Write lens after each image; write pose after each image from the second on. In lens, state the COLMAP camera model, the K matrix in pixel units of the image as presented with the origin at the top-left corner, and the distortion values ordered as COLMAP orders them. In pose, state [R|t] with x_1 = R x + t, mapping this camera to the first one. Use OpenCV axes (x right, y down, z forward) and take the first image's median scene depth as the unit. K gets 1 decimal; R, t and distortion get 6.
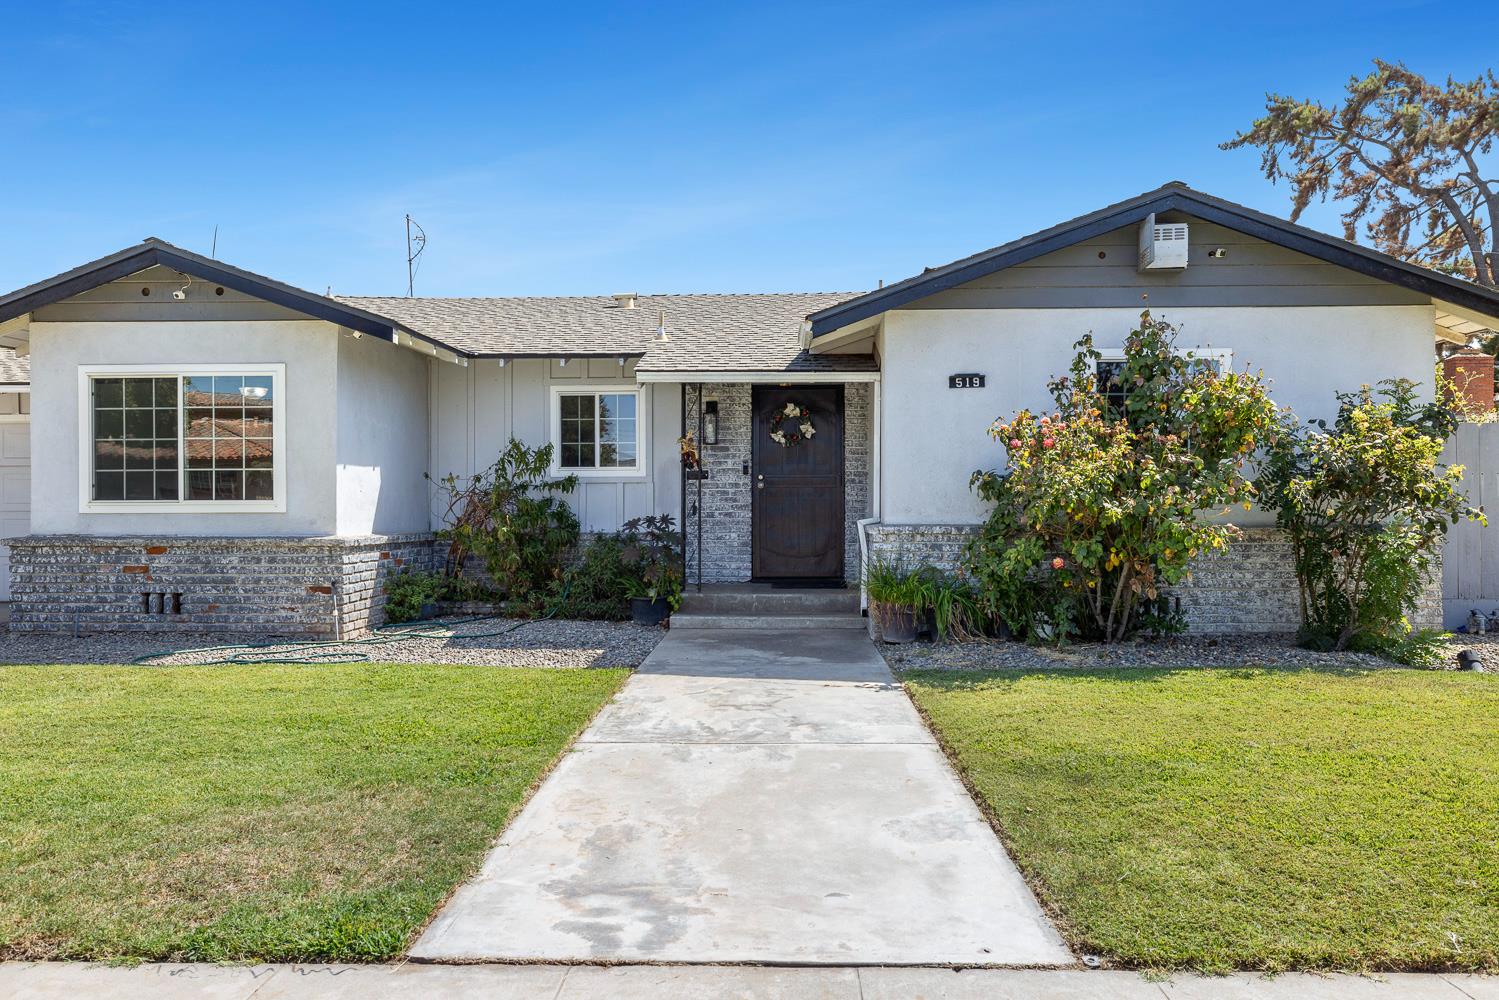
lens RADIAL K [[1084.8, 0, 749.5], [0, 1084.8, 500.0], [0, 0, 1]] dist [-0.002787, 0.000768]
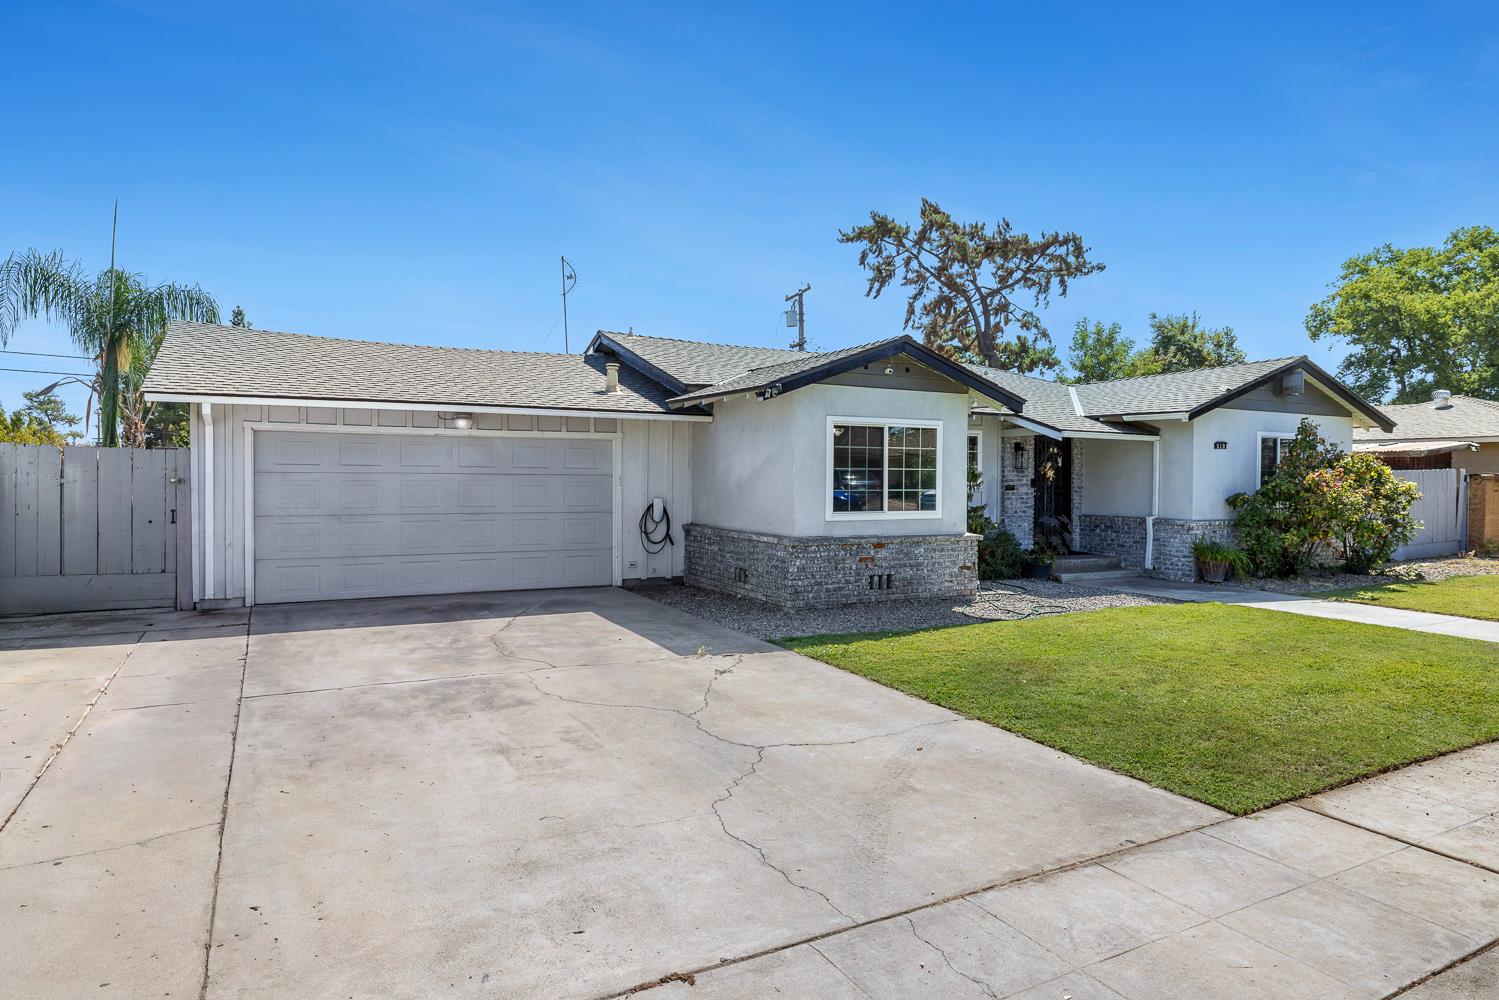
lens RADIAL K [[883.3, 0, 749.5], [0, 883.3, 500.0], [0, 0, 1]] dist [-0.001494, 0.000032]
pose [[0.864274, -0.004211, 0.503004, -1.222309], [-0.014152, 0.999366, 0.032683, -0.048763], [-0.502823, -0.035366, 0.863666, 0.060631]]
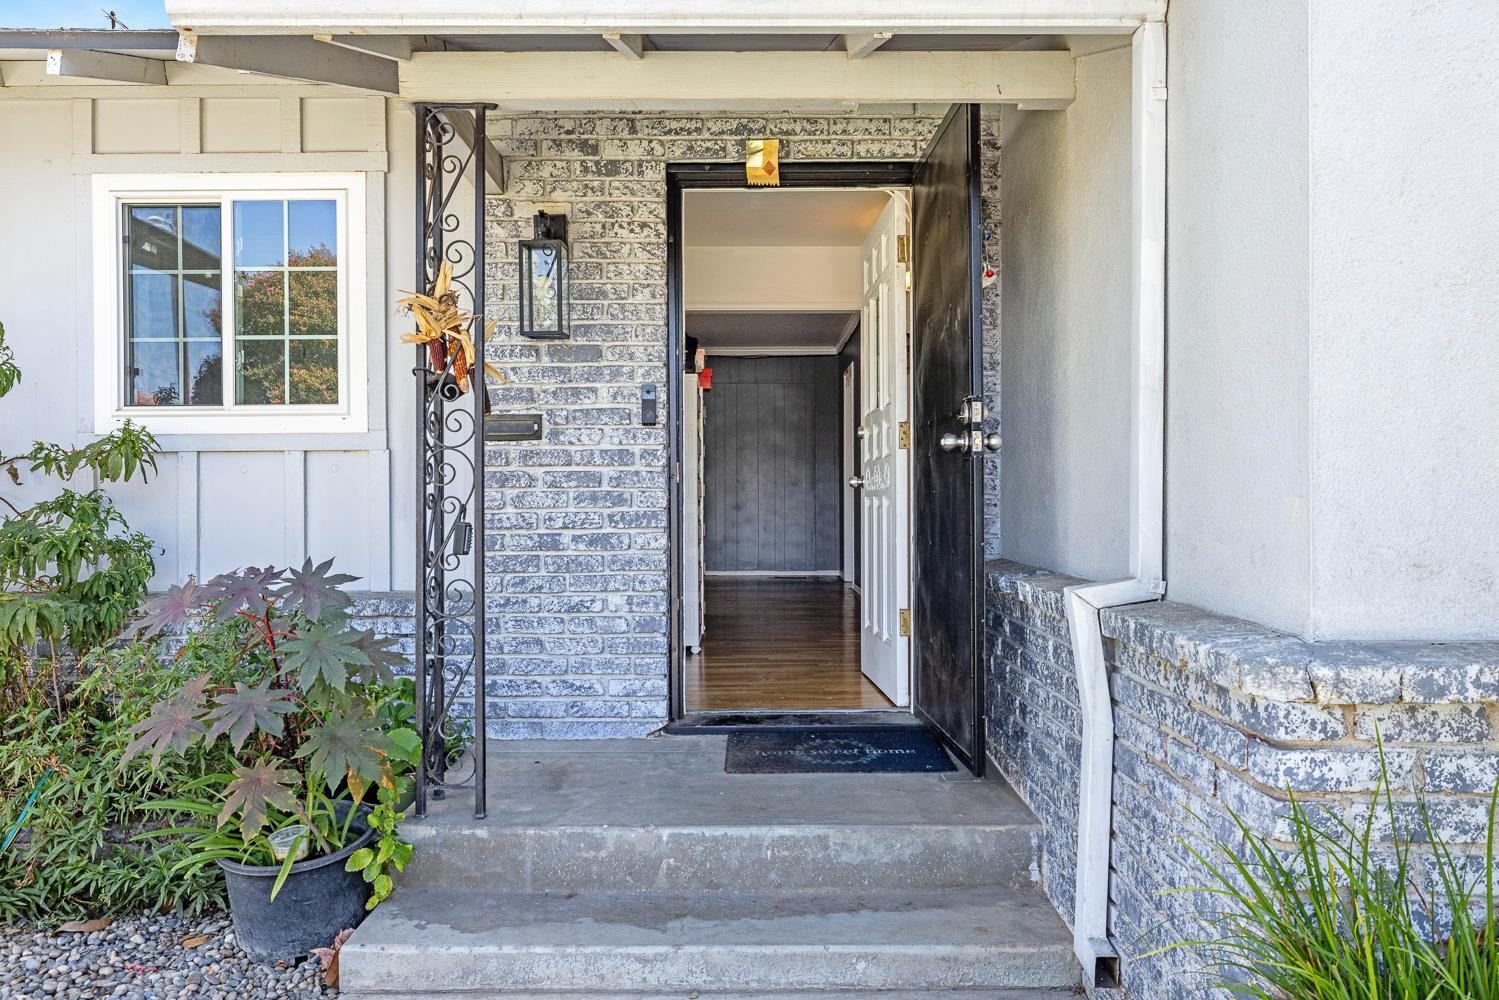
lens RADIAL K [[1084.8, 0, 749.5], [0, 1084.8, 500.0], [0, 0, 1]] dist [-0.002787, 0.000768]
pose [[0.999206, -0.002194, 0.039782, 0.016721], [0.001677, 0.999914, 0.013001, -0.004940], [-0.039807, -0.012924, 0.999124, 0.755168]]
